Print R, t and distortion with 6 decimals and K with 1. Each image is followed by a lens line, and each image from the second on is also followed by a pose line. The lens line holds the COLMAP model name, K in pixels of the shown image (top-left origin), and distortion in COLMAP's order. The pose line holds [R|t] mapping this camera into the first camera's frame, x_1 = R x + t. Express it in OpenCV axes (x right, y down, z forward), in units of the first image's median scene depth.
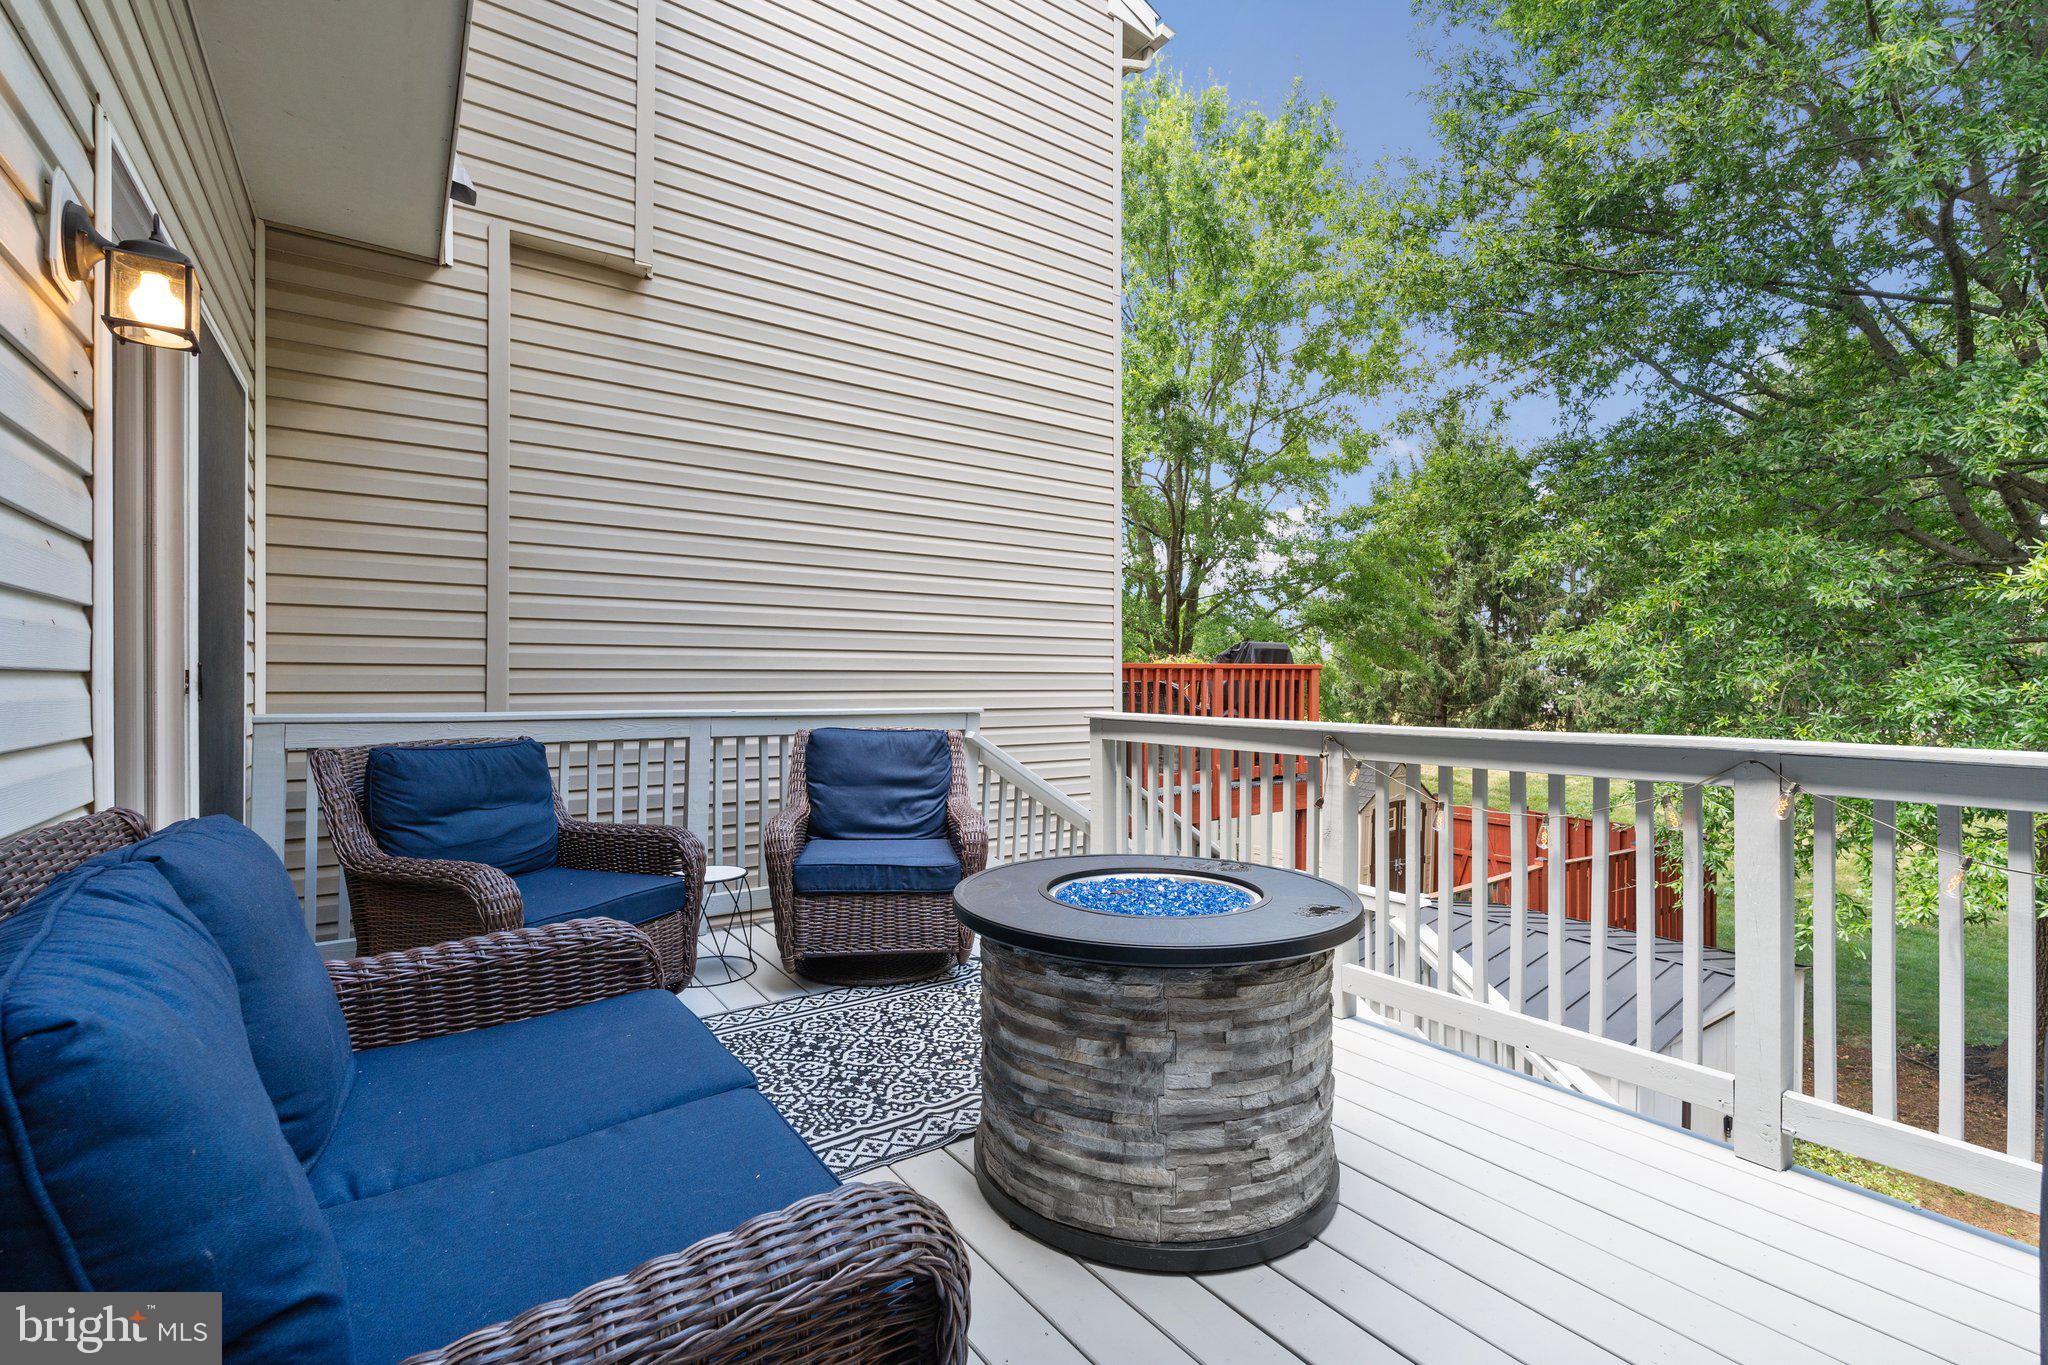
lens RADIAL K [[914.2, 0, 1031.8], [0, 914.2, 687.0], [0, 0, 1]] dist [0.000080, -0.000117]
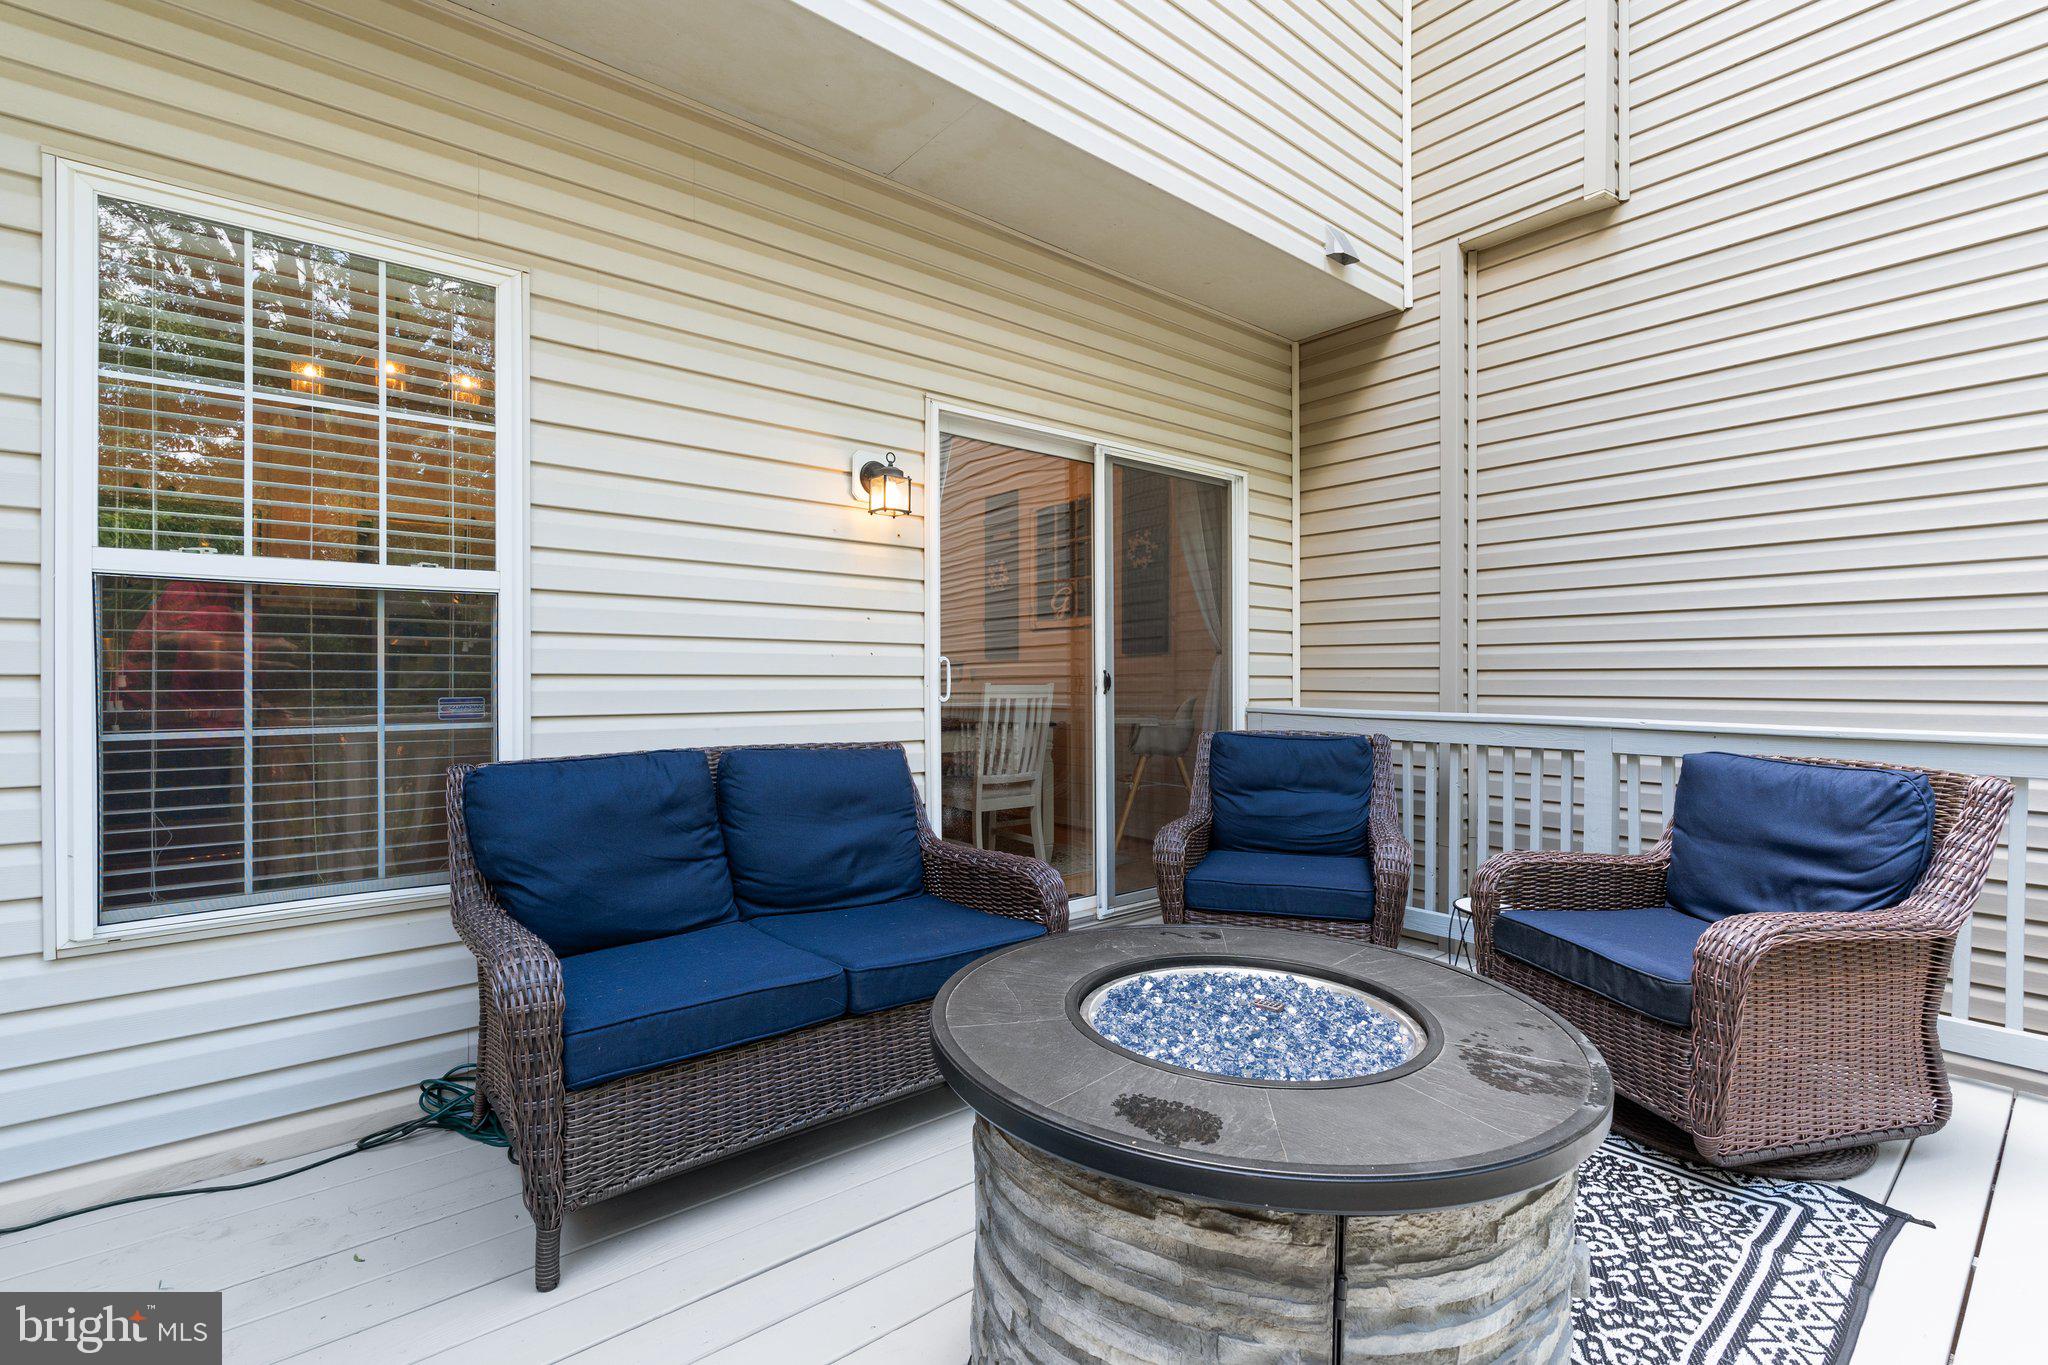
lens RADIAL K [[914.2, 0, 1031.8], [0, 914.2, 687.0], [0, 0, 1]] dist [0.000080, -0.000117]
pose [[0.072246, 0.005205, -0.997373, 0.428620], [-0.010130, 0.999939, 0.004484, -0.001521], [0.997335, 0.009780, 0.072294, 0.457257]]
